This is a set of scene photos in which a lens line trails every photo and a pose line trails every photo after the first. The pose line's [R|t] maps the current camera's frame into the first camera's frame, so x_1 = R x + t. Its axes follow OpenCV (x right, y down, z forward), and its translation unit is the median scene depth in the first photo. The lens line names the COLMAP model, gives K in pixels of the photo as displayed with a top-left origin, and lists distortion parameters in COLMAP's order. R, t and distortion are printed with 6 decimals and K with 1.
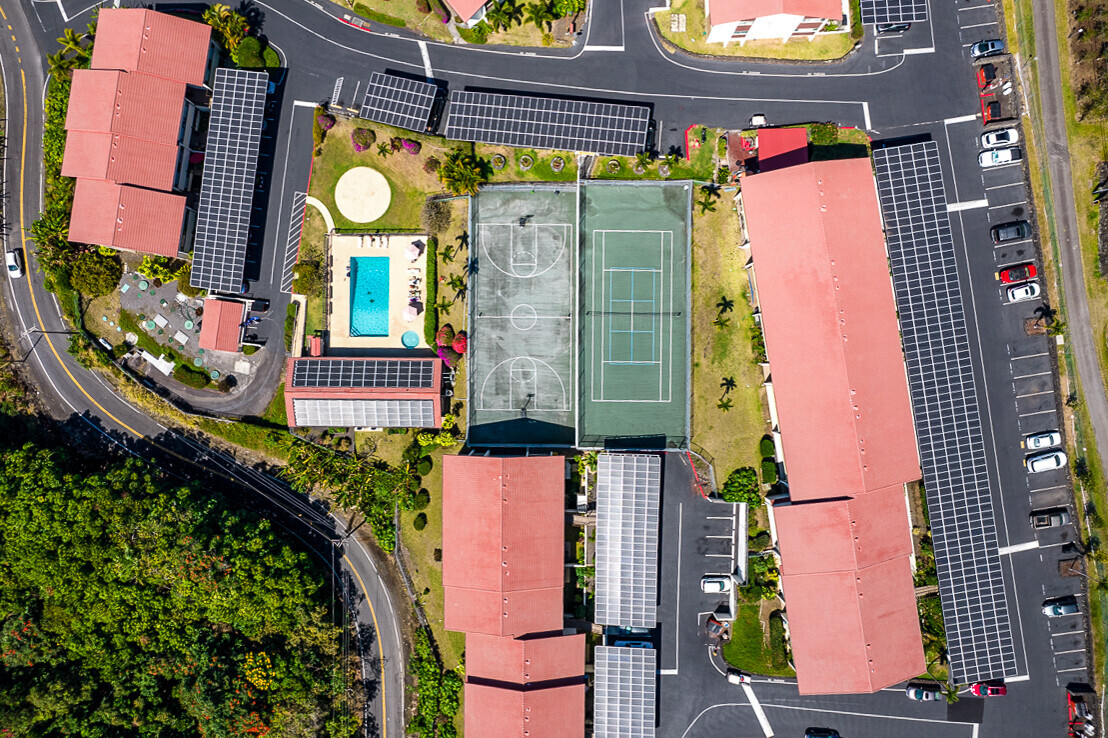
lens RADIAL K [[705.2, 0, 552.5], [0, 705.2, 364.0], [0, 0, 1]] dist [-0.032149, 0.001893]
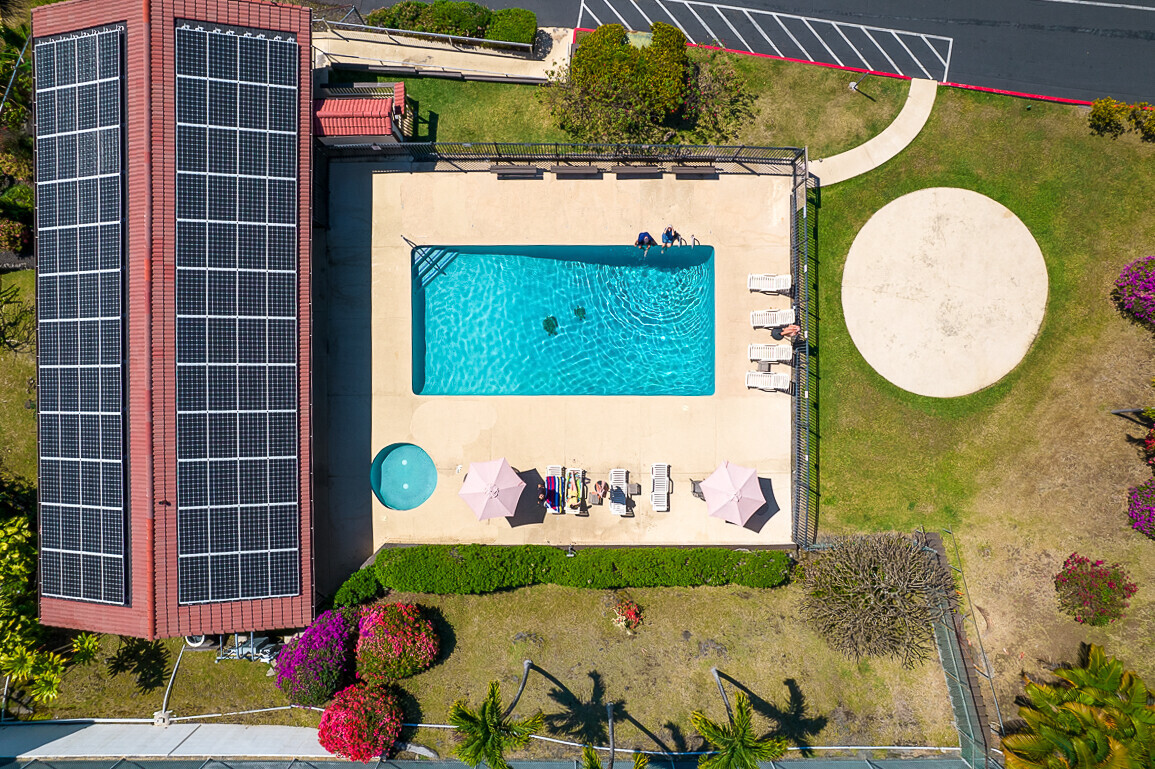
lens RADIAL K [[735.1, 0, 577.4], [0, 735.1, 386.3], [0, 0, 1]] dist [-0.032149, 0.001893]
pose [[0.013622, 0.999826, 0.012715, -0.243569], [-0.999802, 0.013804, -0.014342, -0.098163], [-0.014515, -0.012517, 0.999816, 0.736701]]
